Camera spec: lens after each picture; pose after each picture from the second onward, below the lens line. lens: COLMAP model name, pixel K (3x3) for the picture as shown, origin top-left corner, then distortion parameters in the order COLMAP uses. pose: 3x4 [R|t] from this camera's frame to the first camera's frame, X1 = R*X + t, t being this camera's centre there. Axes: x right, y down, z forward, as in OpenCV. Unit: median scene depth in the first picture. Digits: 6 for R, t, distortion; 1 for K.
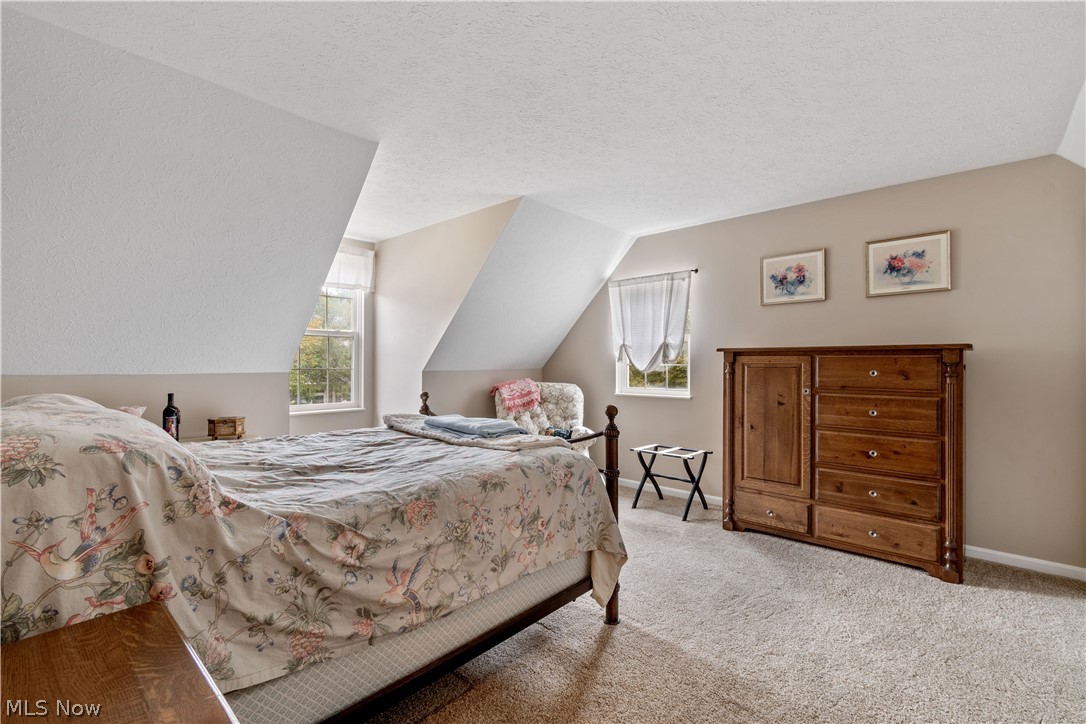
lens RADIAL K [[481.5, 0, 551.8], [0, 481.5, 357.7], [0, 0, 1]] dist [-0.000238, -0.000430]
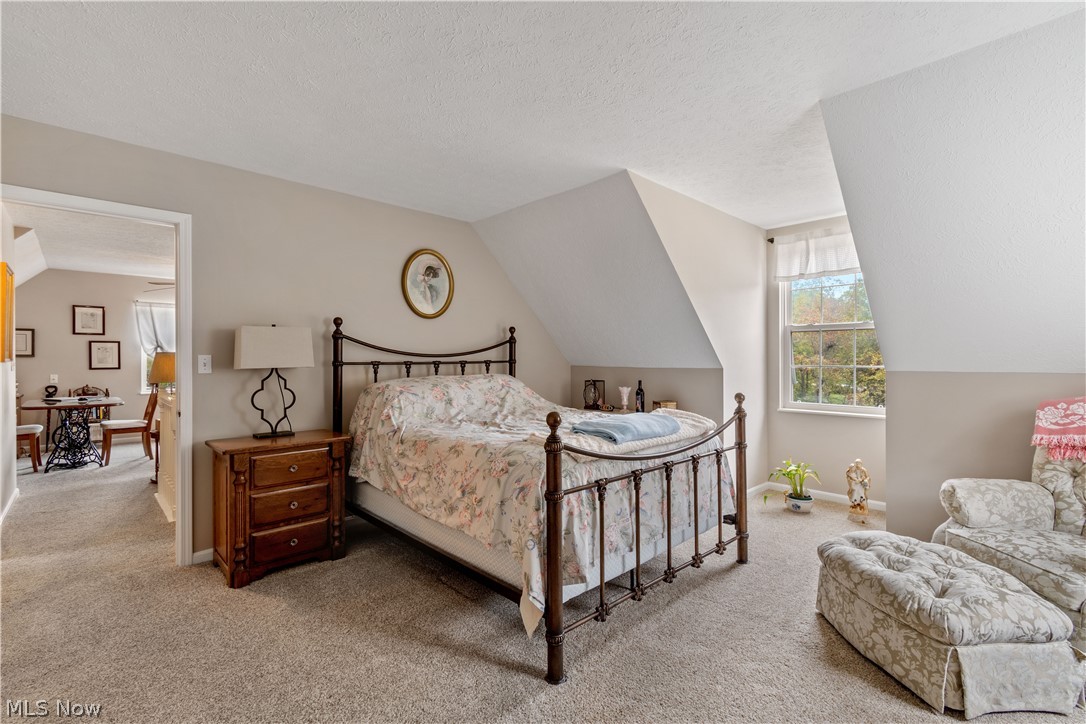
lens RADIAL K [[481.5, 0, 551.8], [0, 481.5, 357.7], [0, 0, 1]] dist [-0.000238, -0.000430]
pose [[-0.059266, -0.003880, -0.998235, 1.111545], [0.011341, 0.999925, -0.004560, 0.012146], [0.998178, -0.011592, -0.059218, 1.242229]]
